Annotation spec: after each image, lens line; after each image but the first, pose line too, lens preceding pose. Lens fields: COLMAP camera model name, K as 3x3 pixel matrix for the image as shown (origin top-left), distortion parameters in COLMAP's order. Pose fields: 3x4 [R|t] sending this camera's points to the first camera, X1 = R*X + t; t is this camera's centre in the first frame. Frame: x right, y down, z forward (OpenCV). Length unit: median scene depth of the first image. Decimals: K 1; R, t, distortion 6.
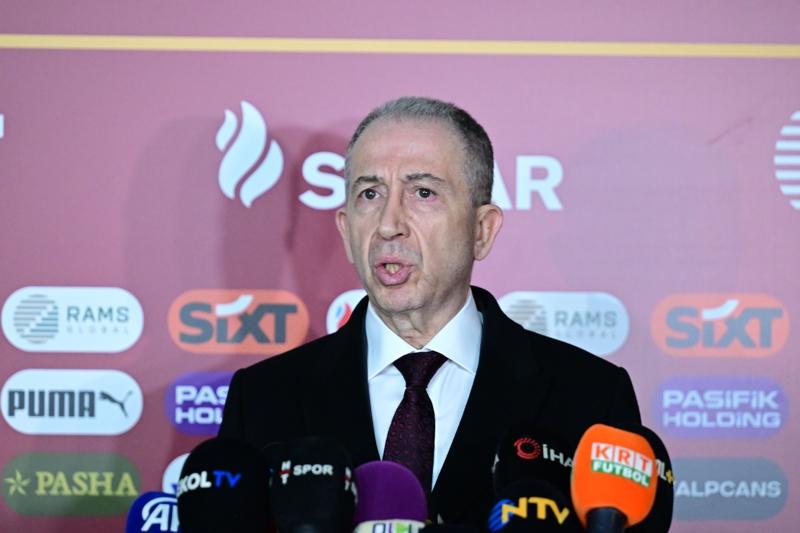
lens RADIAL K [[5460.1, 0, 405.5], [0, 5460.1, 272.5], [0, 0, 1]] dist [0.337661, 0.000000]
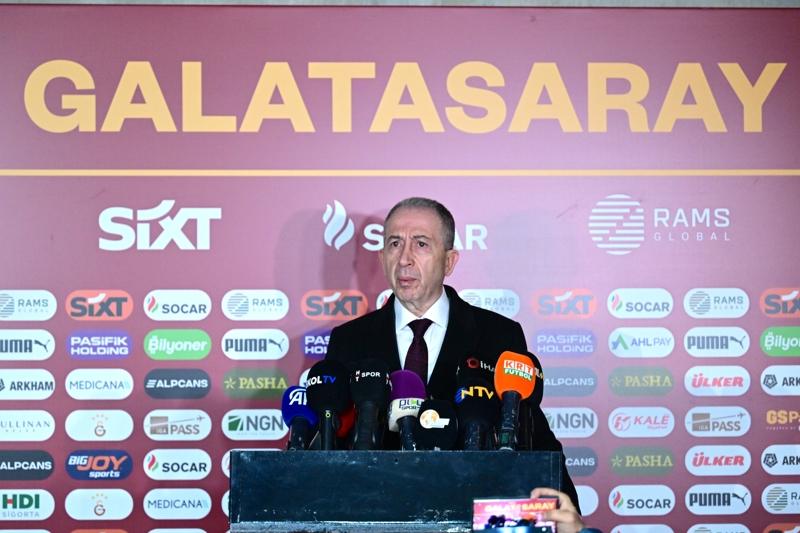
lens RADIAL K [[2324.3, 0, 401.3], [0, 2324.3, 267.5], [0, 0, 1]] dist [0.105058, 0.000000]
pose [[0.999909, -0.013008, -0.003651, -0.001379], [0.012975, 0.999875, -0.009016, 0.002988], [0.003768, 0.008968, 0.999953, 0.106450]]
